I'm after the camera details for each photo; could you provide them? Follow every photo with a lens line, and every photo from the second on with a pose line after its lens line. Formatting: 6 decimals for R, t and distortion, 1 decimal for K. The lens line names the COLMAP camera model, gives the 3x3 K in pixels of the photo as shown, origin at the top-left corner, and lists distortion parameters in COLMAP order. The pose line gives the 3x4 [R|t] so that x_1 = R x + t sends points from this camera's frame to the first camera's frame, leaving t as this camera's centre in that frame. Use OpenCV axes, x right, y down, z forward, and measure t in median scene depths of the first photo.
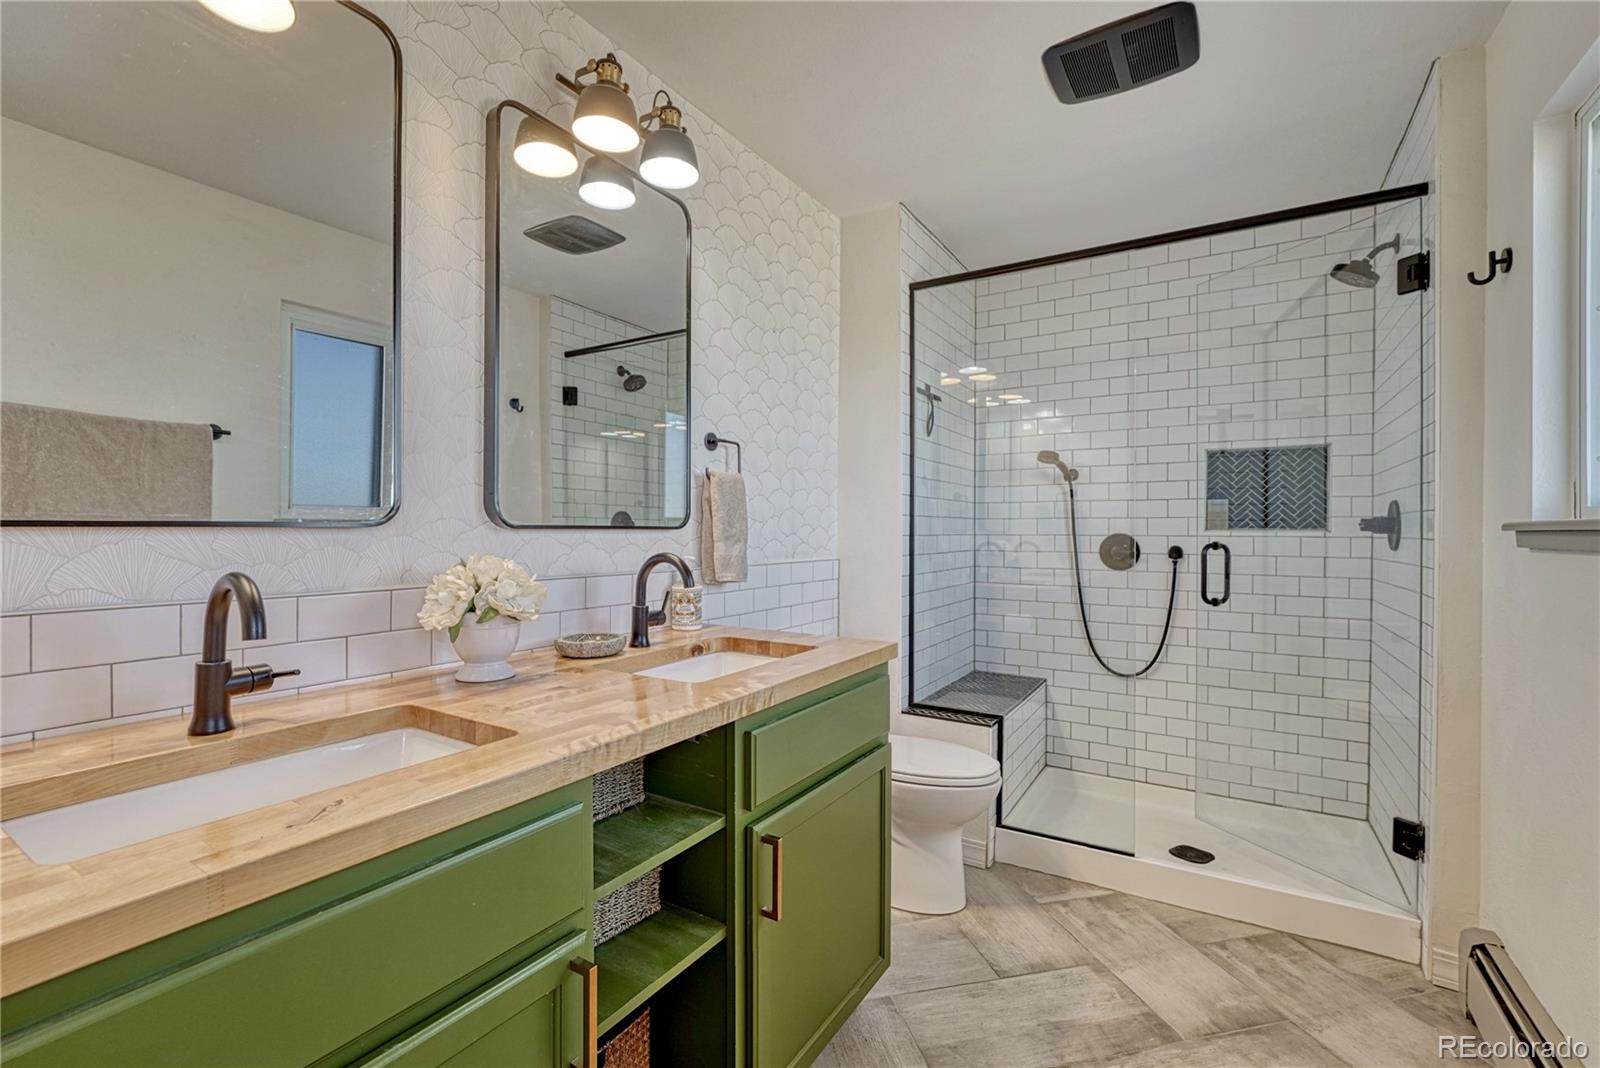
lens RADIAL K [[667.7, 0, 804.1], [0, 667.7, 538.0], [0, 0, 1]] dist [-0.013621, 0.002326]
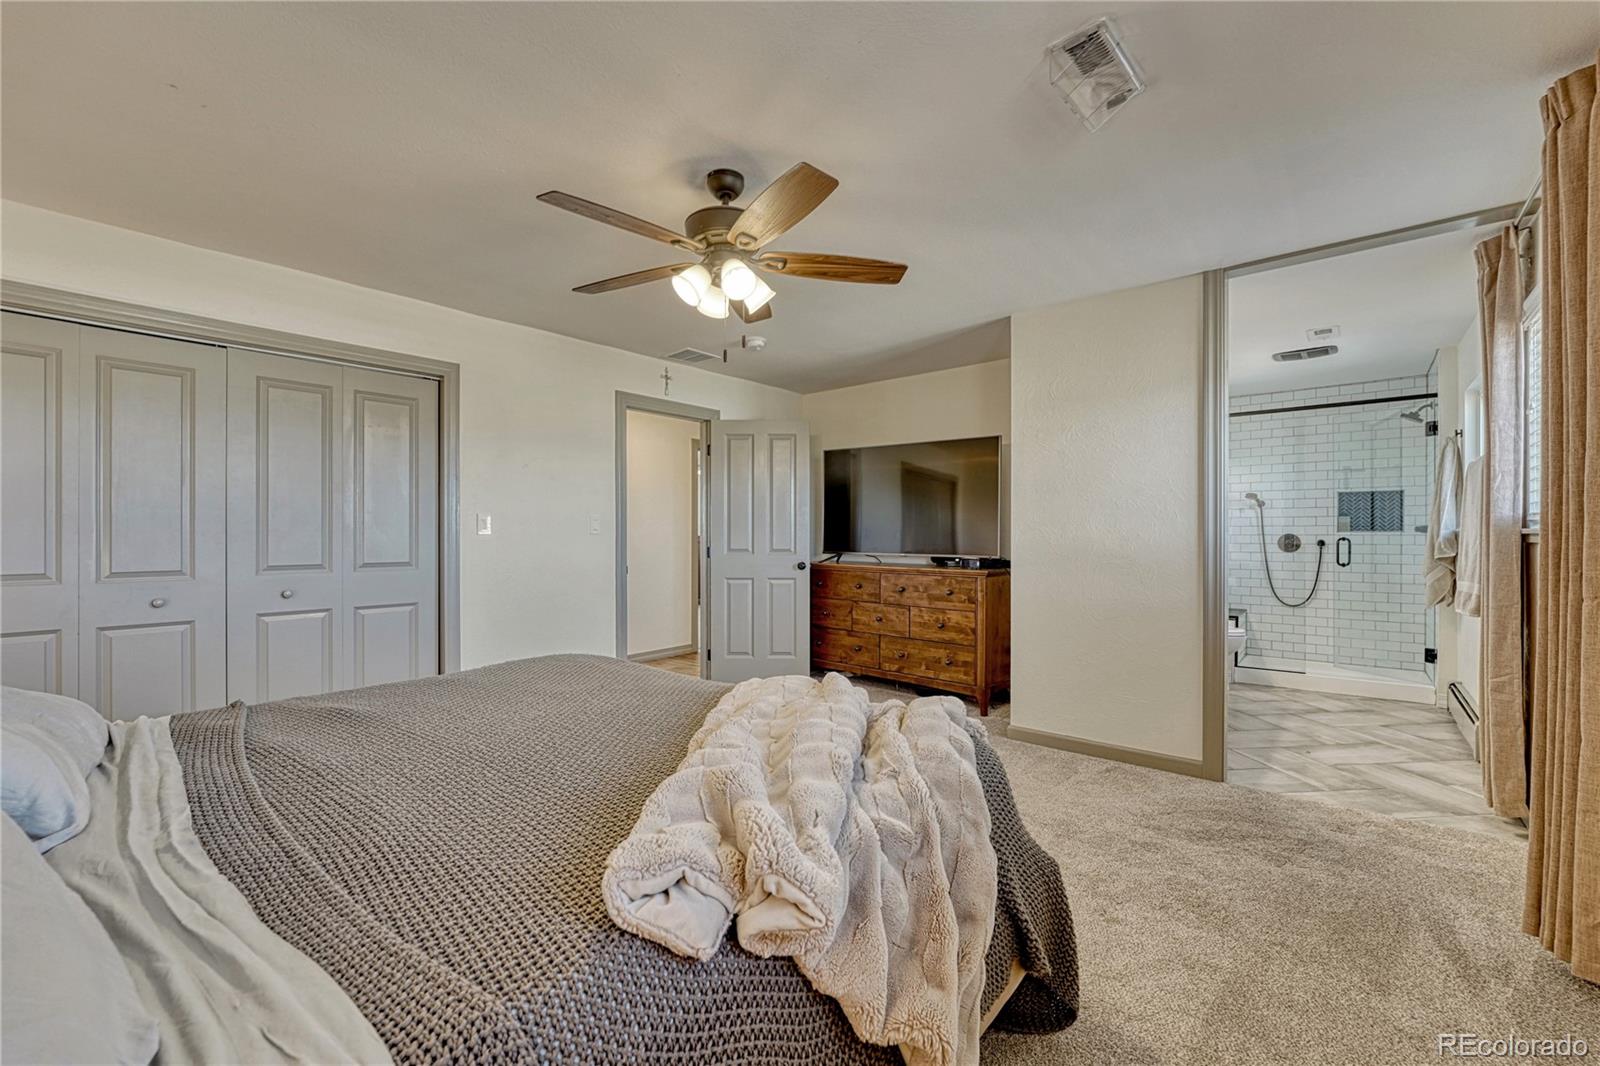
lens RADIAL K [[667.7, 0, 786.6], [0, 667.7, 542.9], [0, 0, 1]] dist [-0.013621, 0.002326]
pose [[0.990437, -0.003589, -0.137918, -0.765708], [0.003523, 0.999994, -0.000726, 0.017004], [0.137920, 0.000233, 0.990443, -1.206087]]
